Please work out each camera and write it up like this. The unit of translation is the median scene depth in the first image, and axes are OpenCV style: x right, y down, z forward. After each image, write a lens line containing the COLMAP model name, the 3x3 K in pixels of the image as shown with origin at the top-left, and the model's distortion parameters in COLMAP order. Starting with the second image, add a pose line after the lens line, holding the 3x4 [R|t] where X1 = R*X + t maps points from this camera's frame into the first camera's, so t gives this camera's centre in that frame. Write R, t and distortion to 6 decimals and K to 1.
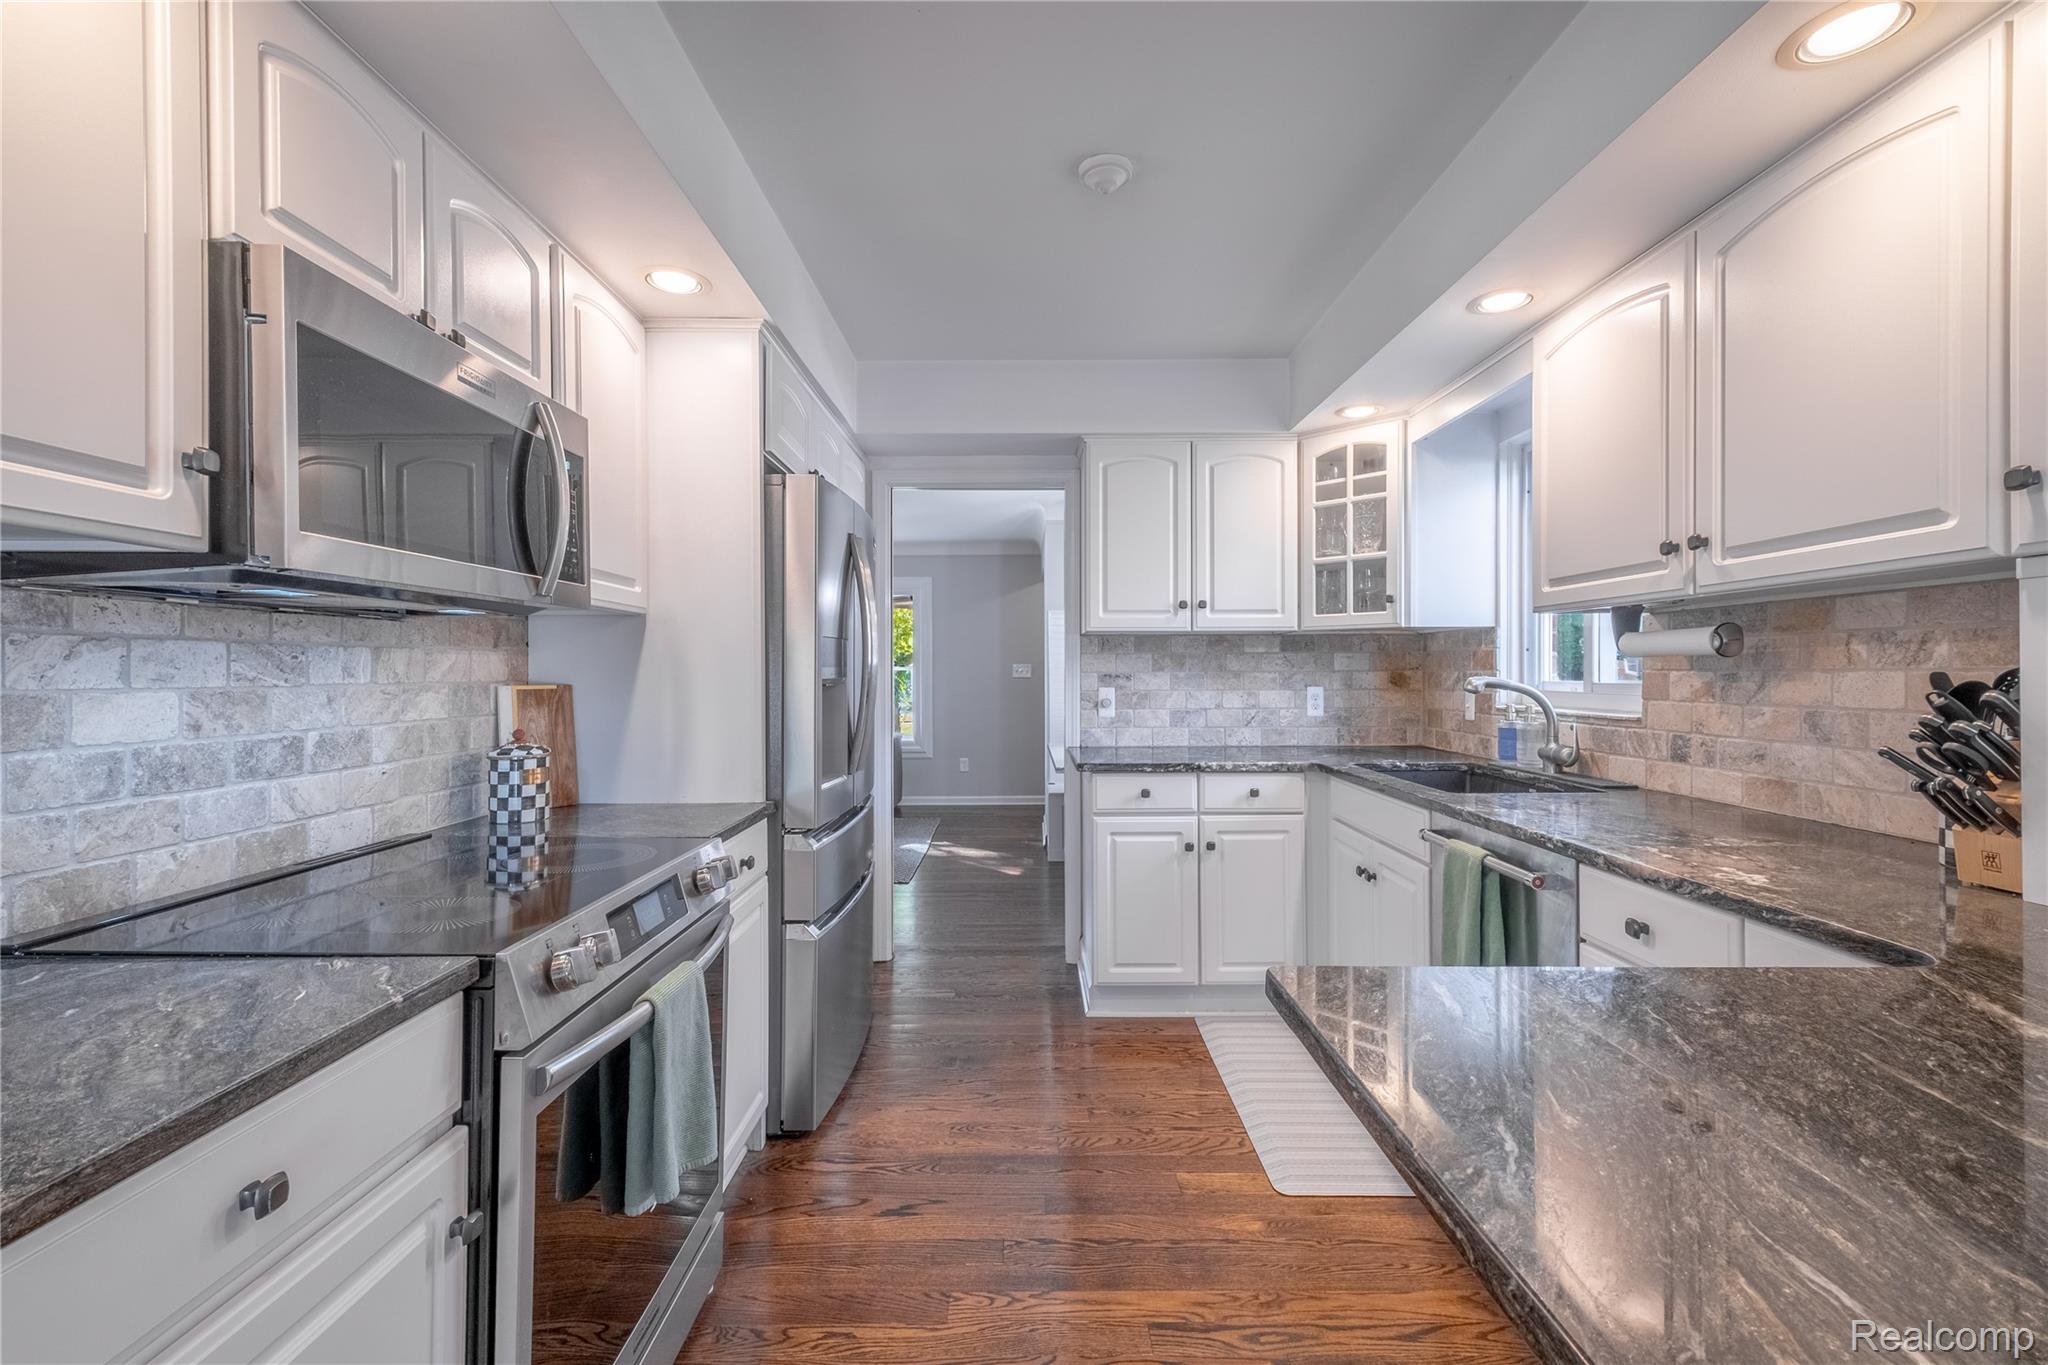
lens RADIAL K [[886.1, 0, 1024.0], [0, 886.1, 682.5], [0, 0, 1]] dist [0.013763, -0.000708]
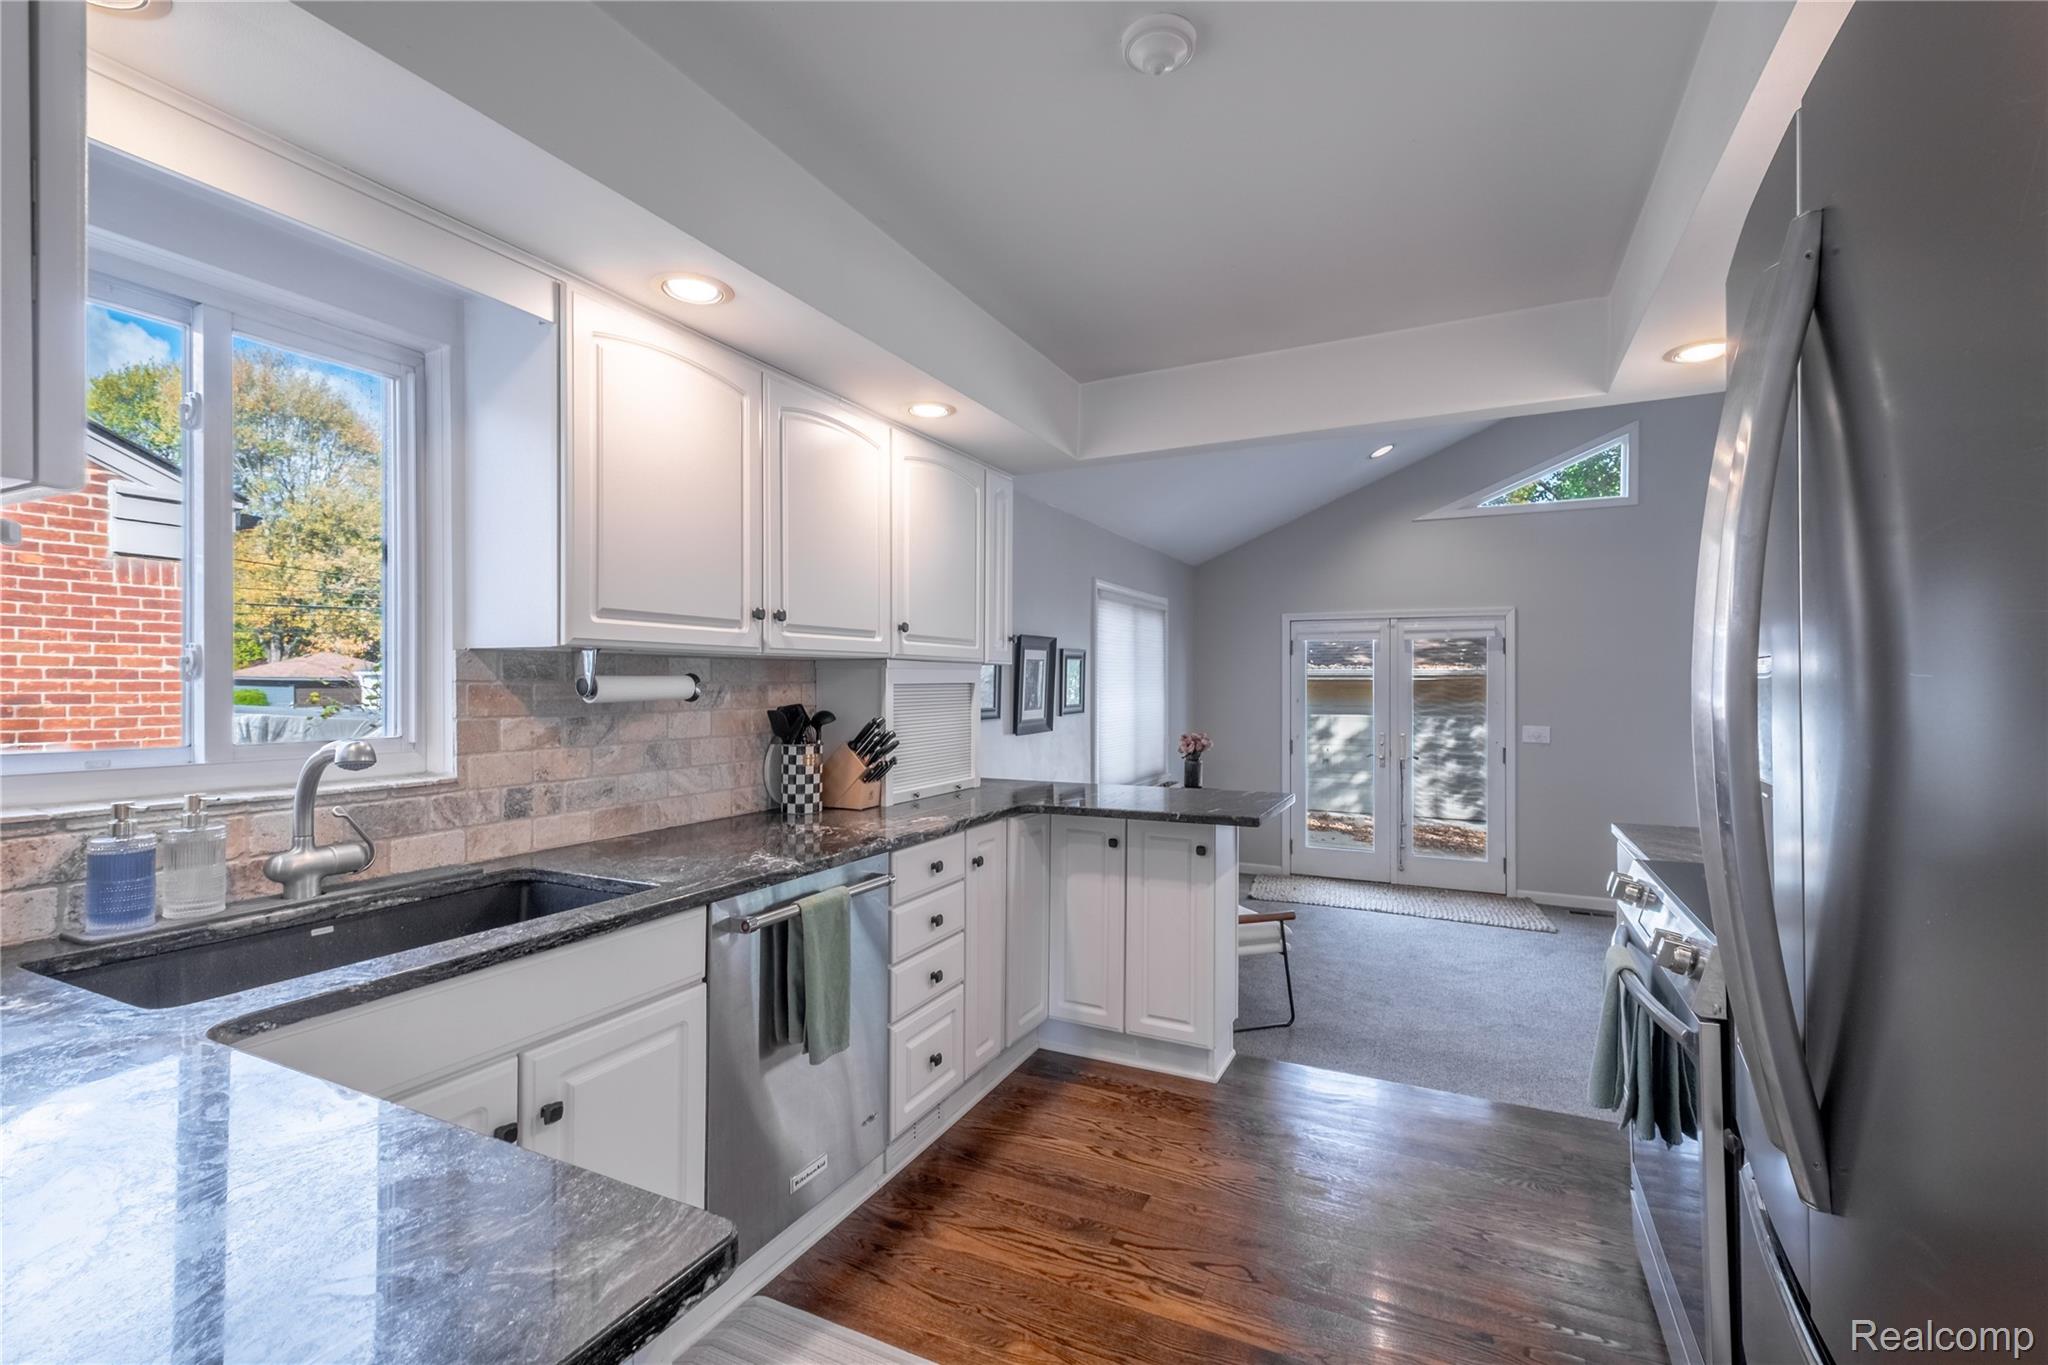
lens RADIAL K [[886.1, 0, 1024.0], [0, 886.1, 682.5], [0, 0, 1]] dist [0.013763, -0.000708]
pose [[-0.896327, 0.005413, 0.443361, -0.146024], [0.009032, 0.999941, 0.006053, -0.057769], [-0.443302, 0.009430, -0.896323, 1.866034]]
